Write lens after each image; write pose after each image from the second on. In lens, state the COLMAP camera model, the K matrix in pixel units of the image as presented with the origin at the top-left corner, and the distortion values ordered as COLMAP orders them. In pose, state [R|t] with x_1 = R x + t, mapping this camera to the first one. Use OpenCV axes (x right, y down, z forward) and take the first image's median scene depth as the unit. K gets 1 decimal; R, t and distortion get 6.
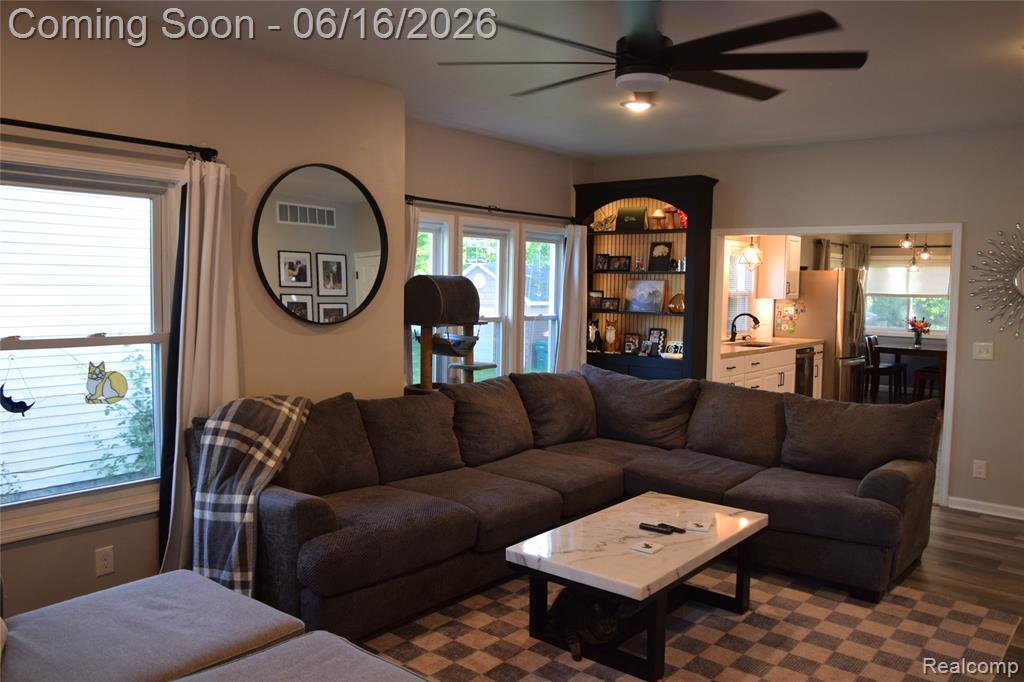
lens RADIAL K [[790.1, 0, 516.2], [0, 790.1, 333.4], [0, 0, 1]] dist [-0.034025, 0.001117]
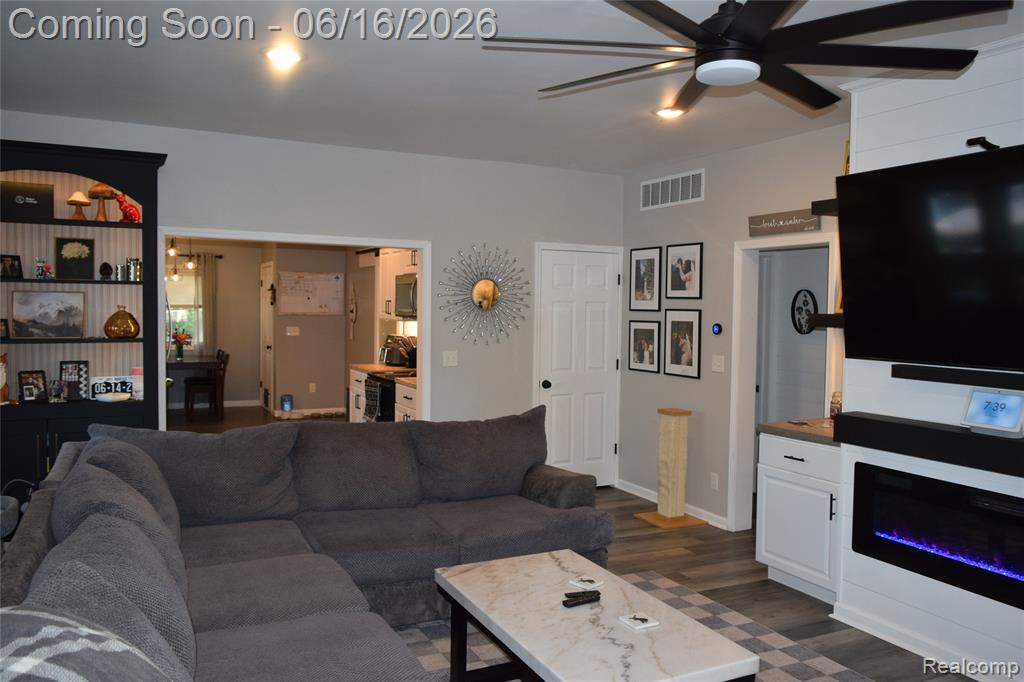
lens RADIAL K [[790.1, 0, 516.2], [0, 790.1, 333.4], [0, 0, 1]] dist [-0.034025, 0.001117]
pose [[0.406568, -0.044532, 0.912535, -0.292280], [0.051789, 0.998329, 0.025644, -0.027928], [-0.912151, 0.036833, 0.408195, 0.354372]]
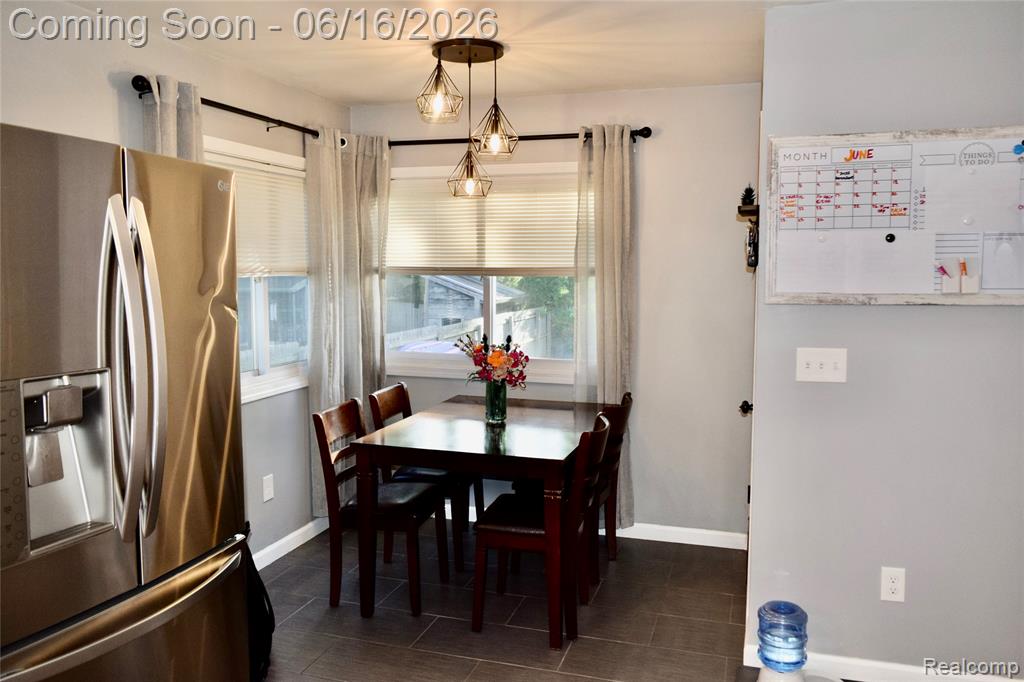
lens RADIAL K [[796.4, 0, 512.0], [0, 796.4, 341.0], [0, 0, 1]] dist [0.002313, 0.002813]
pose [[0.925602, -0.053191, 0.374742, 0.594160], [0.038930, 0.998204, 0.045530, -0.051385], [-0.376491, -0.027554, 0.926011, 1.029684]]
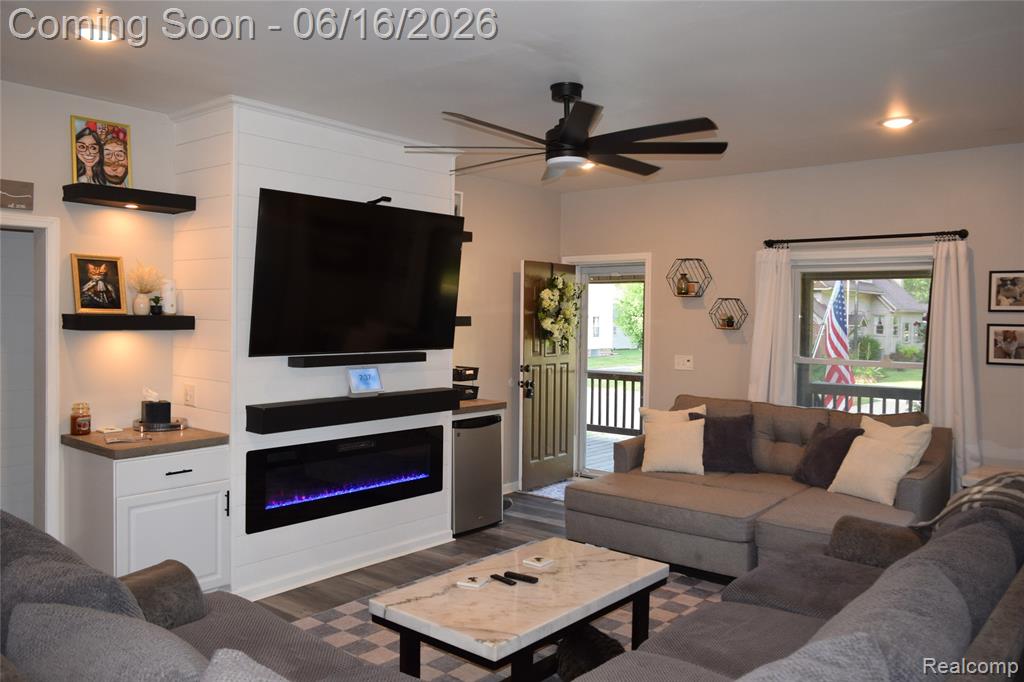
lens RADIAL K [[790.1, 0, 516.2], [0, 790.1, 333.4], [0, 0, 1]] dist [-0.034025, 0.001117]
pose [[-0.999396, -0.034753, -0.000554, 0.096098], [-0.034671, 0.995629, 0.086717, -0.059094], [-0.002462, 0.086684, -0.996233, 0.941694]]
